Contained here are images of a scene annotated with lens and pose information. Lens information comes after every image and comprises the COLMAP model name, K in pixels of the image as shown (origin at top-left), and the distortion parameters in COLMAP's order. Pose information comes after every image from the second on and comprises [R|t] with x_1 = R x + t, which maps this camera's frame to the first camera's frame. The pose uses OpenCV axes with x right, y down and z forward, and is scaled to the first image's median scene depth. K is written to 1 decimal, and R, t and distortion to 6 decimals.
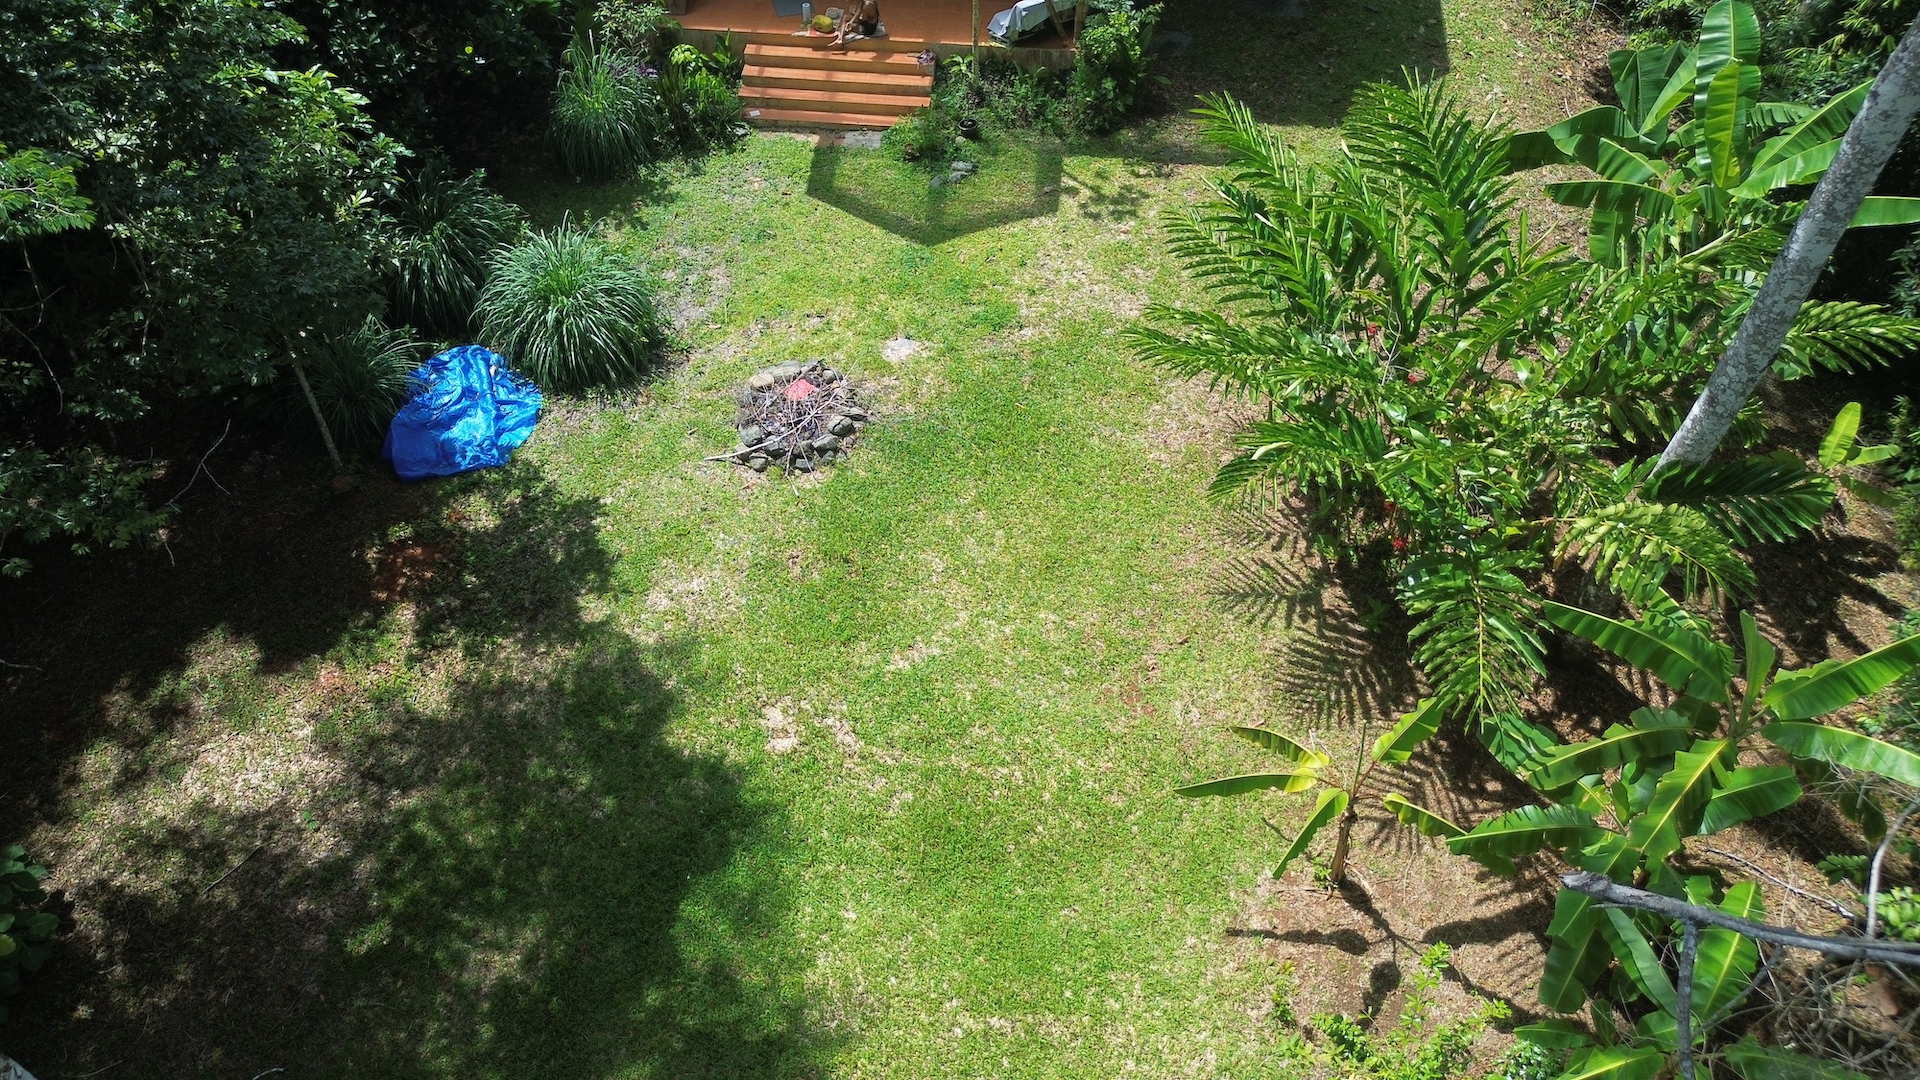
lens RADIAL K [[1368.1, 0, 968.2], [0, 1368.1, 531.1], [0, 0, 1]] dist [0.065753, -0.067543]
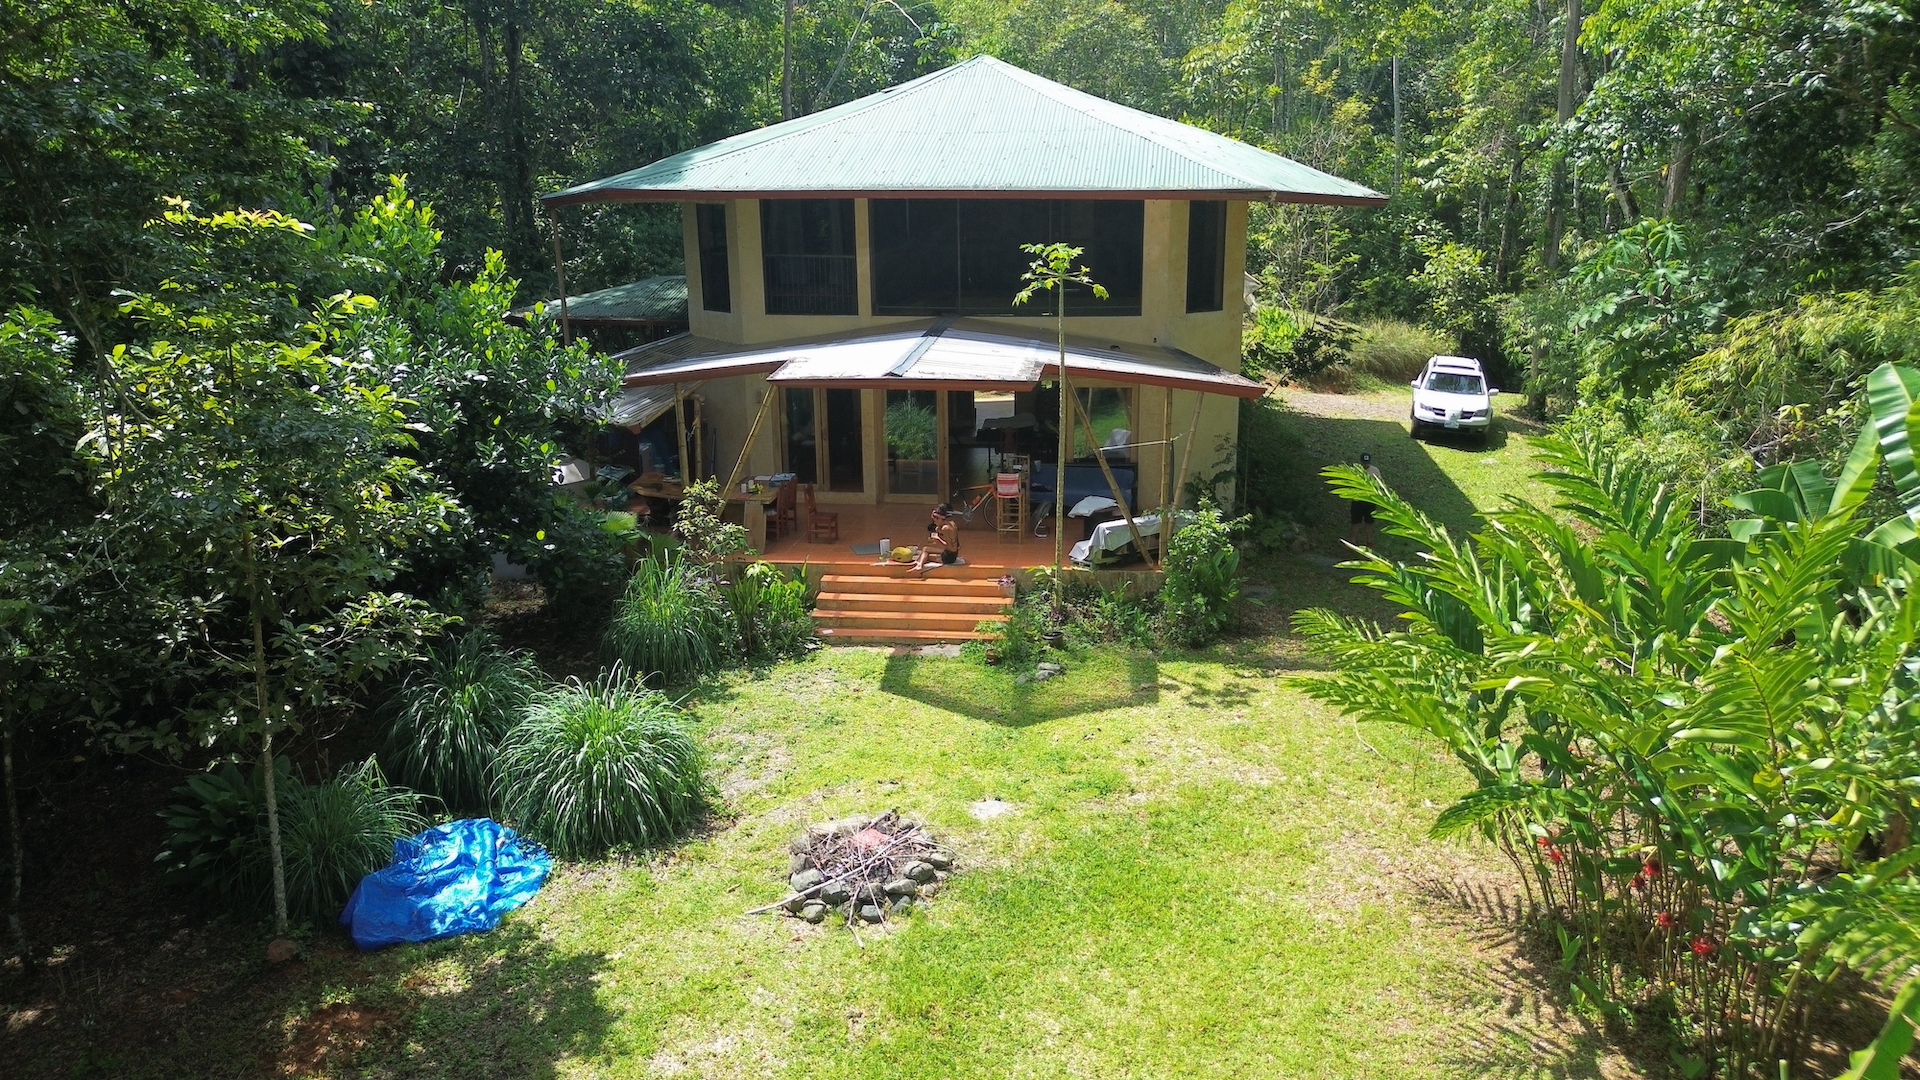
lens RADIAL K [[1359.3, 0, 965.3], [0, 1359.3, 534.6], [0, 0, 1]] dist [0.074673, -0.081602]
pose [[0.999683, -0.006908, -0.024207, -0.045342], [-0.007642, 0.832945, -0.553303, 0.197627], [0.023986, 0.553313, 0.832628, 0.227940]]
